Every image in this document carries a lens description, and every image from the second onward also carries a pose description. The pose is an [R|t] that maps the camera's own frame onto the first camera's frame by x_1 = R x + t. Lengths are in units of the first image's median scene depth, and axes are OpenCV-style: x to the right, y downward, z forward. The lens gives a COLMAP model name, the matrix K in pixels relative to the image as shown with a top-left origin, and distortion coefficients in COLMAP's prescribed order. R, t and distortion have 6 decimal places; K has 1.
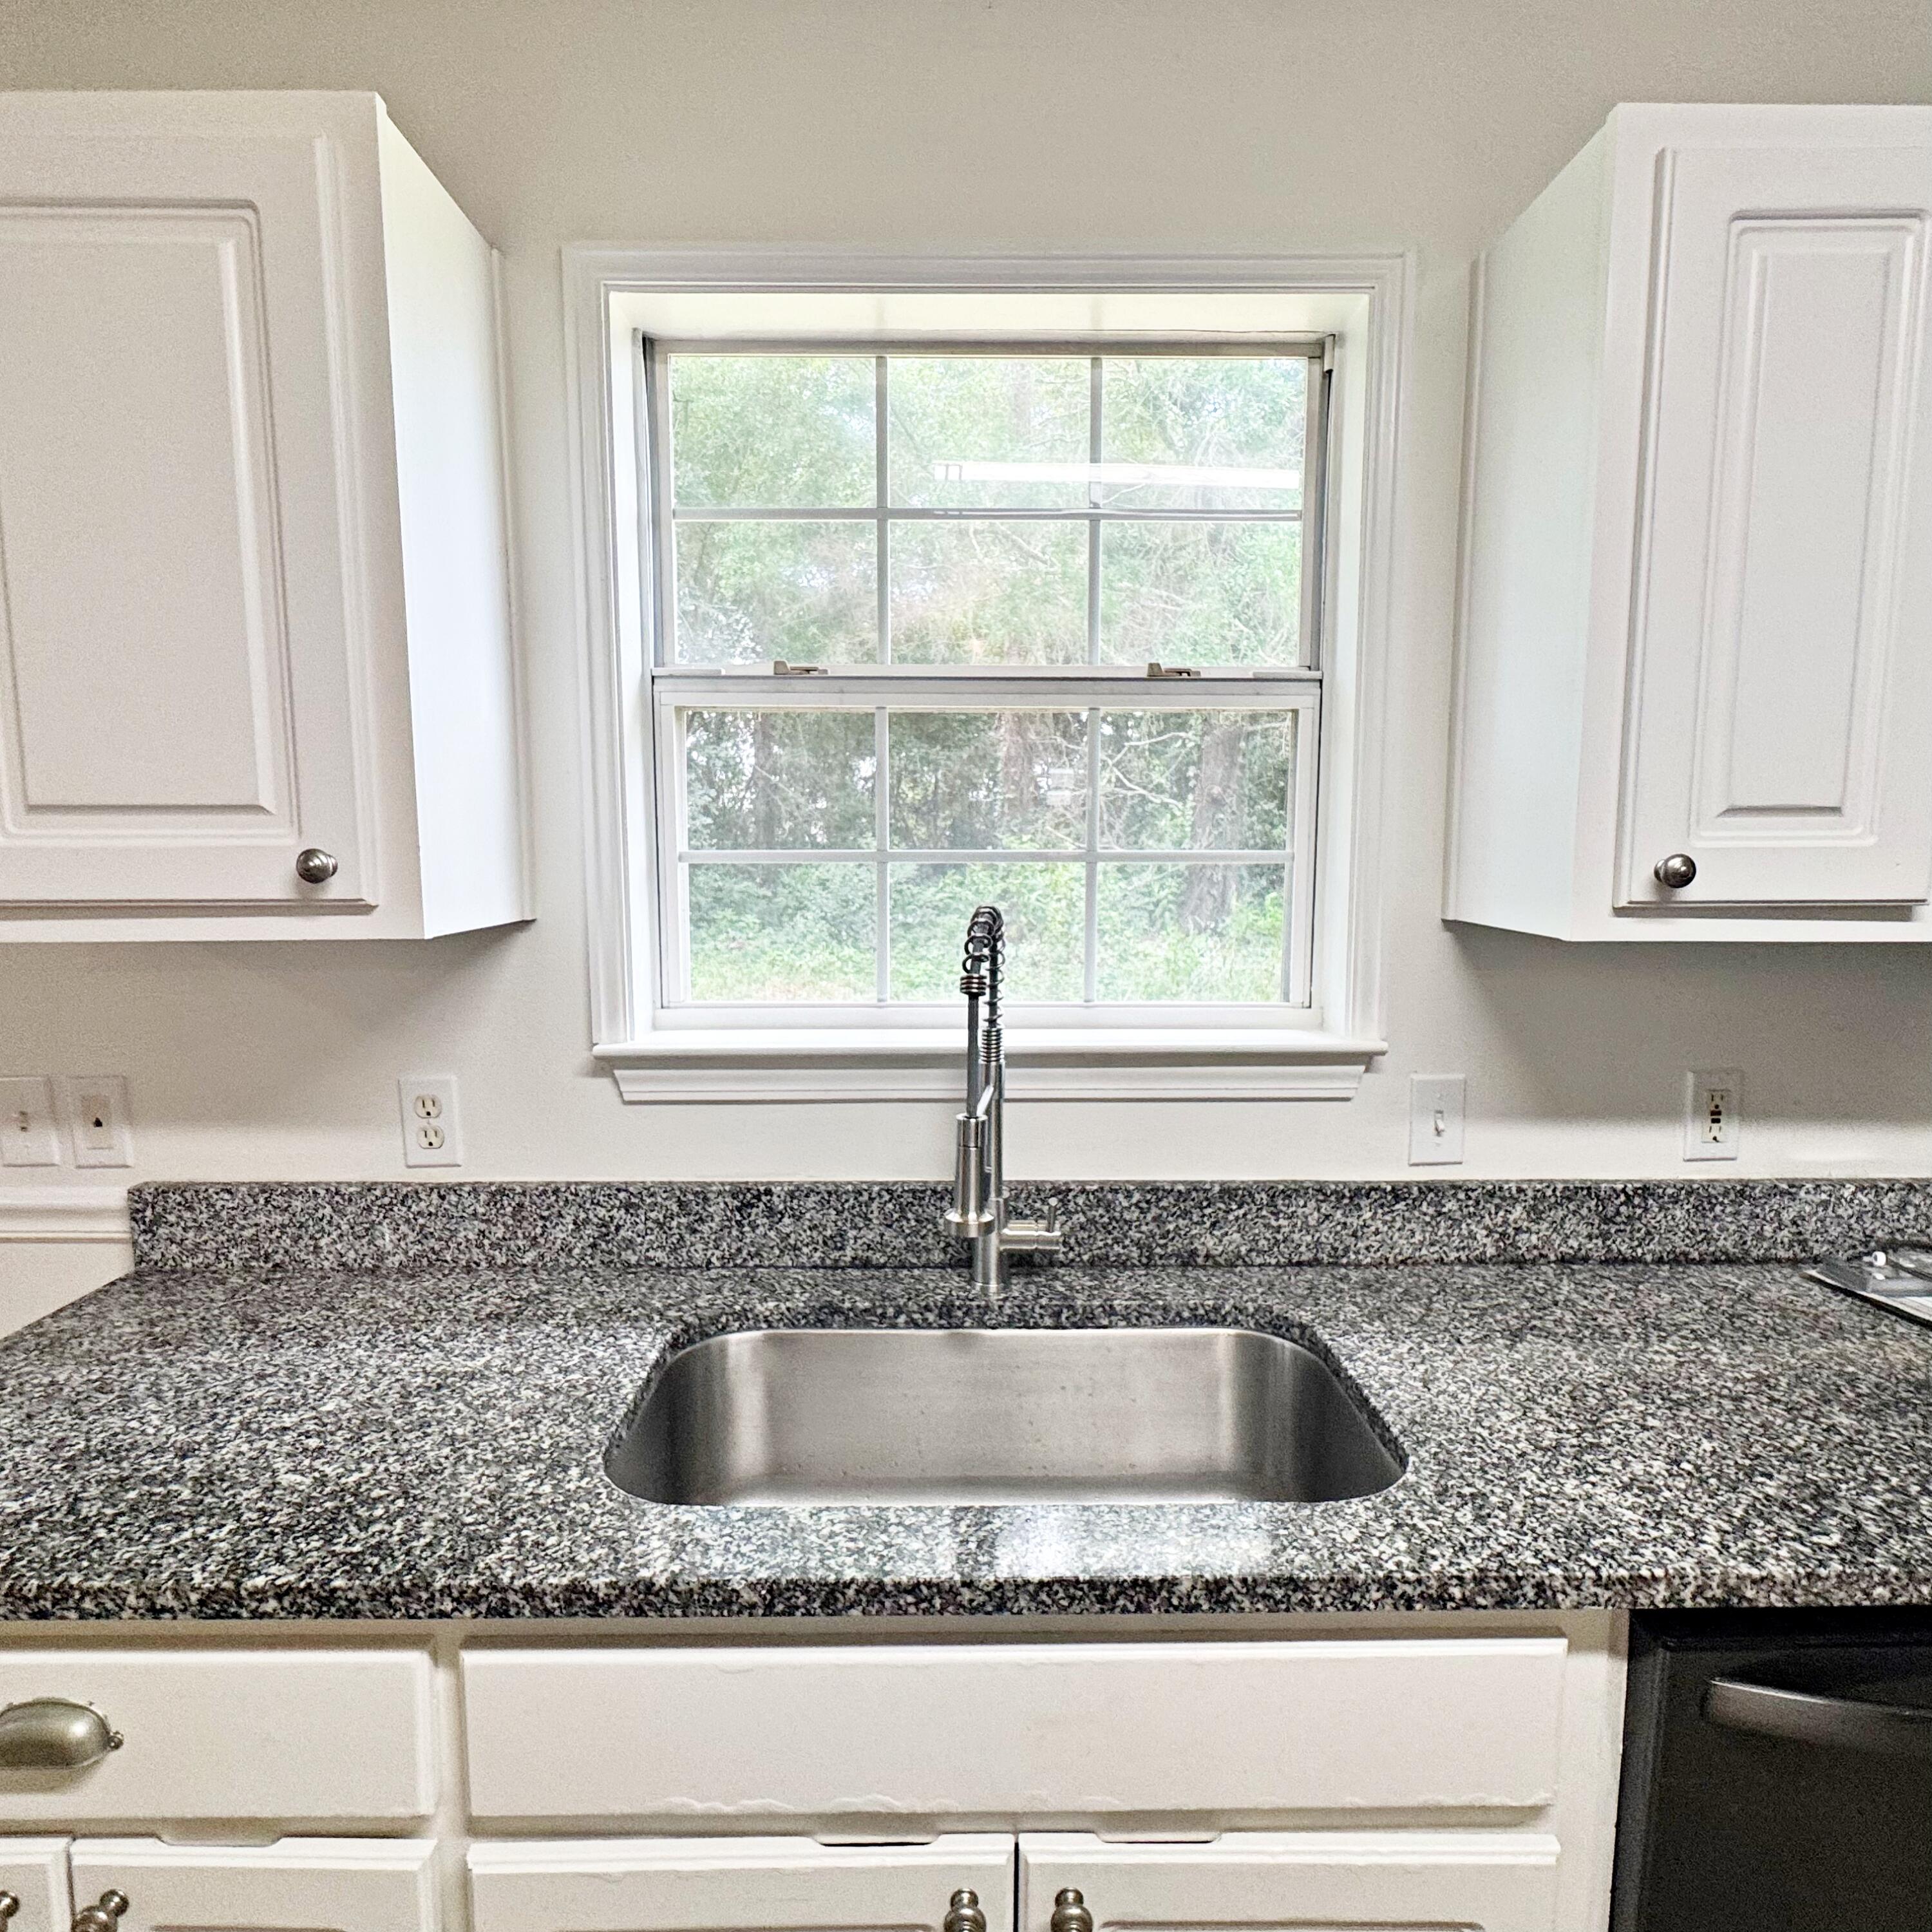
lens RADIAL K [[1131.9, 0, 966.0], [0, 1131.9, 966.0], [0, 0, 1]] dist [-0.000618, -0.000210]
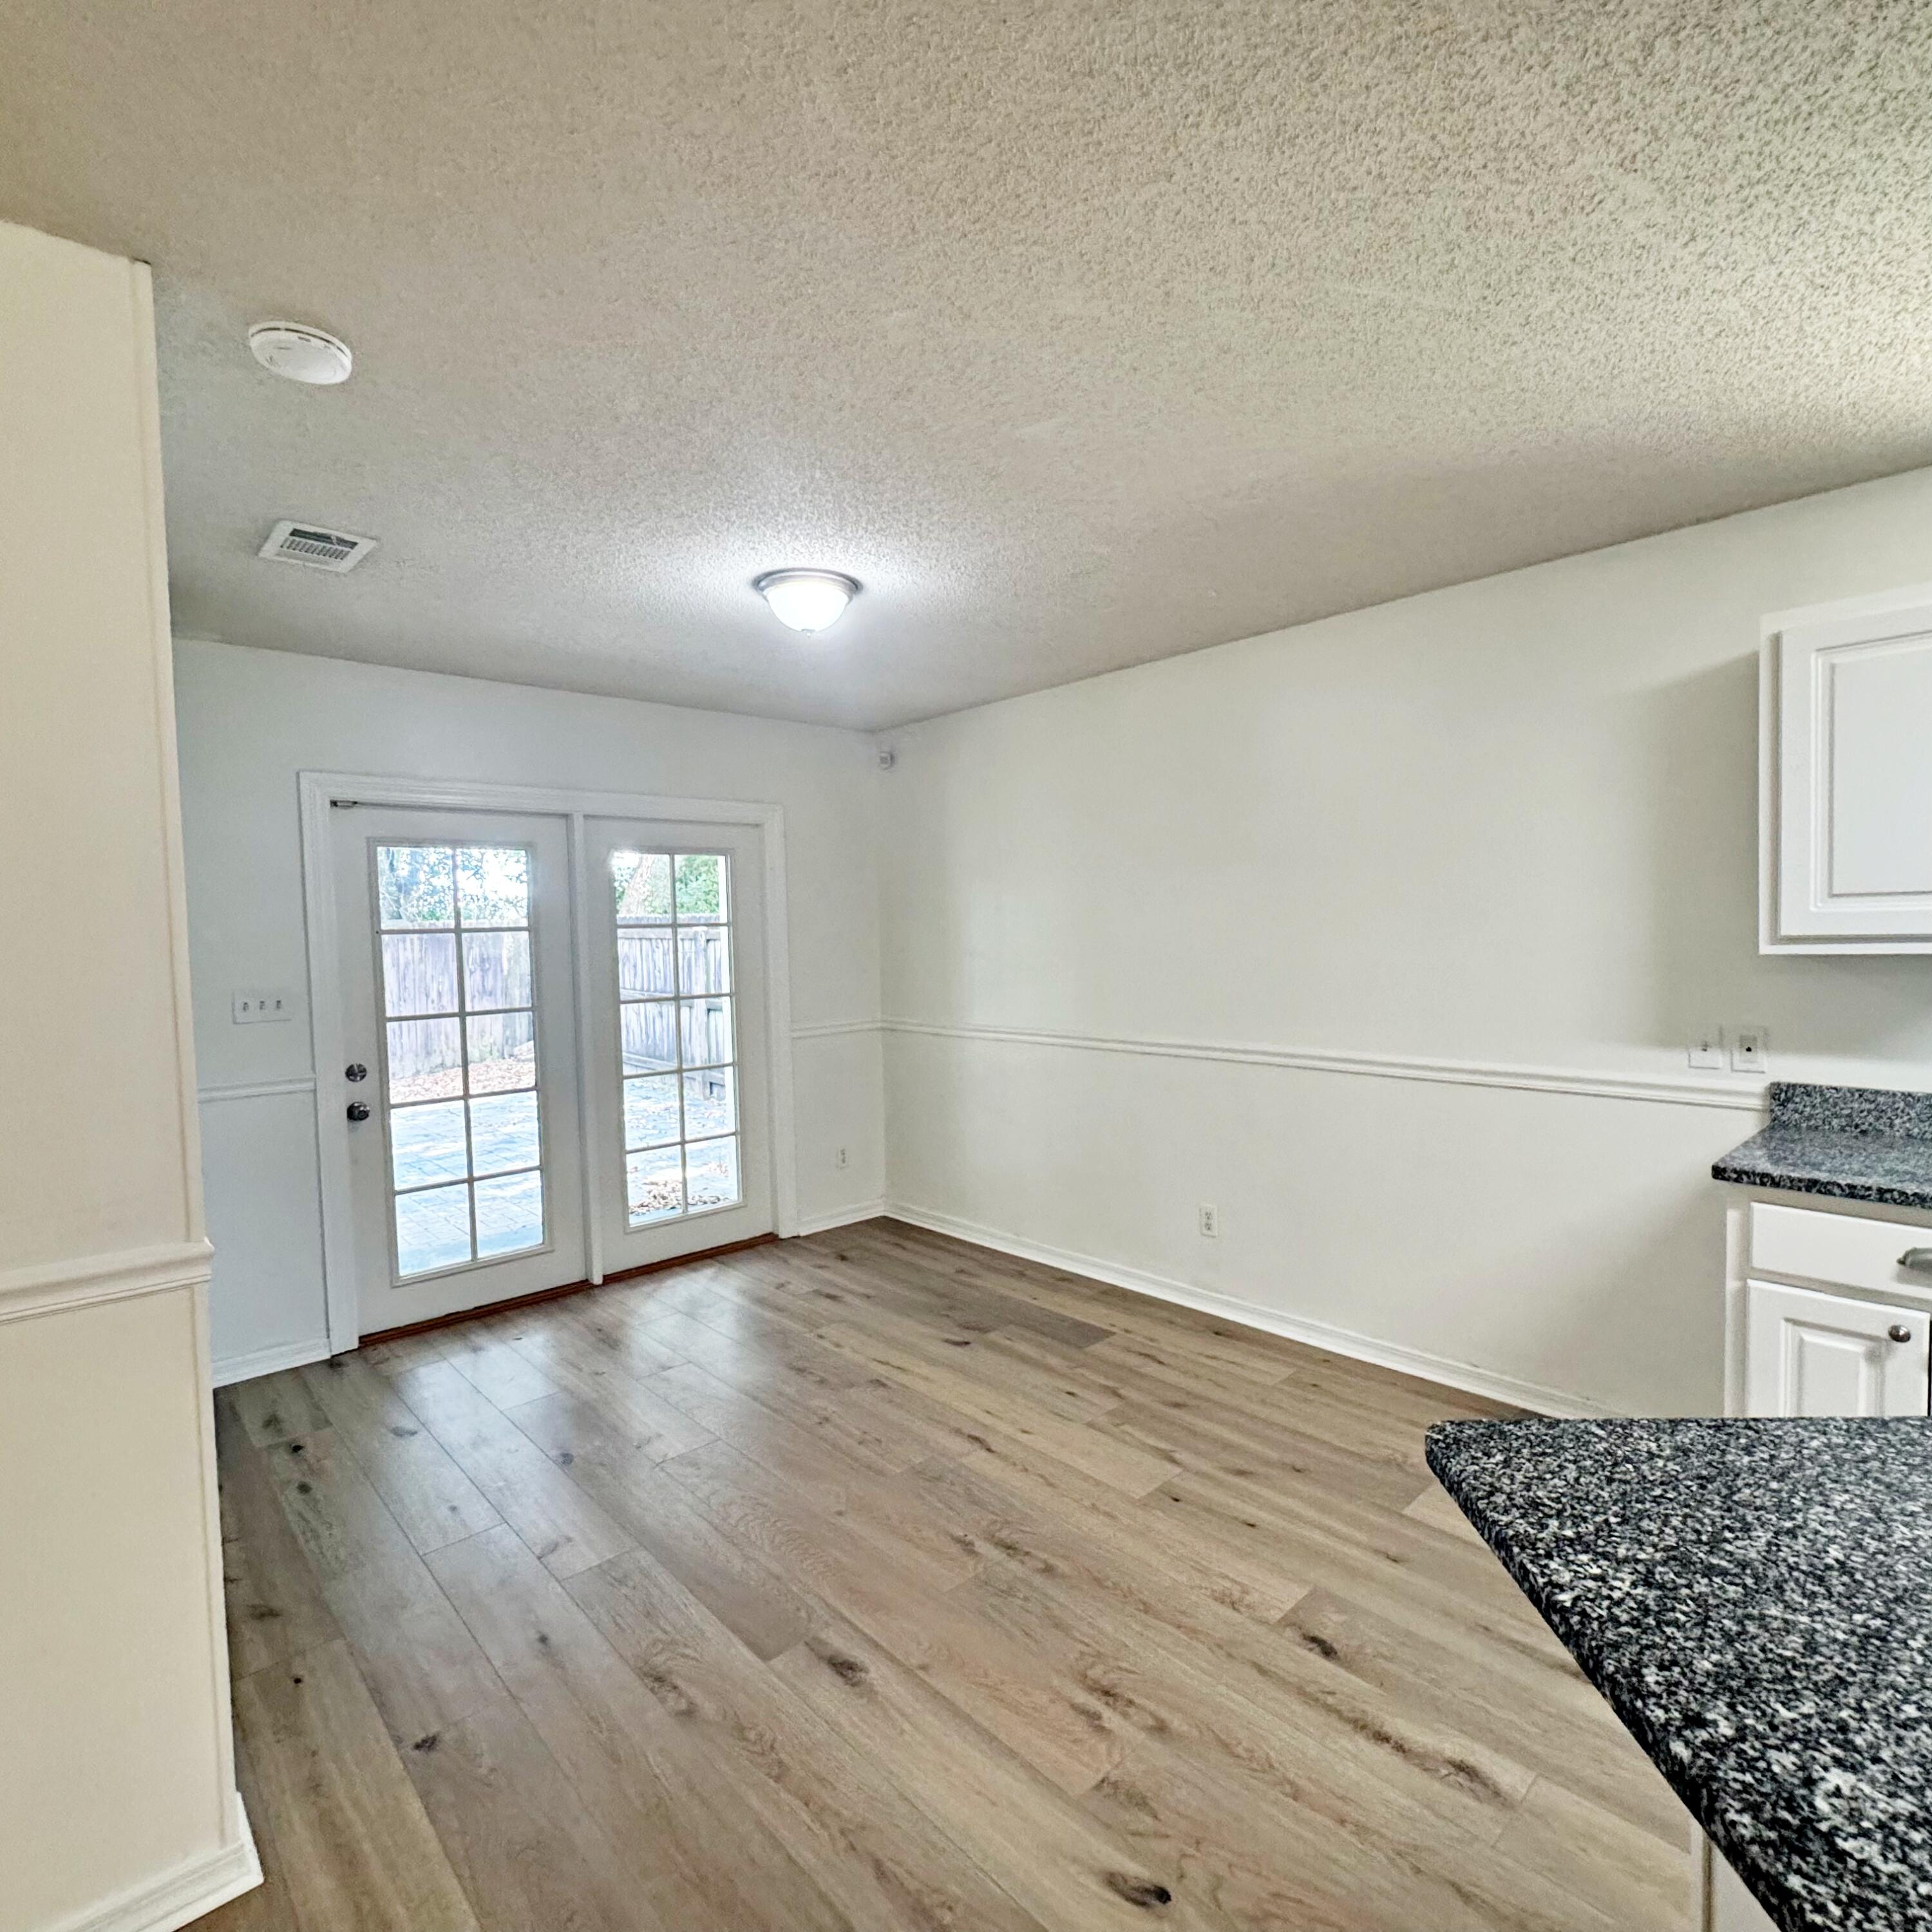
lens RADIAL K [[1031.1, 0, 971.1], [0, 1031.1, 964.5], [0, 0, 1]] dist [-0.006541, 0.001862]
pose [[0.674217, 0.012692, -0.738424, -0.350129], [-0.058080, 0.997667, -0.035882, 0.134881], [0.736246, 0.067080, 0.673381, -1.290025]]
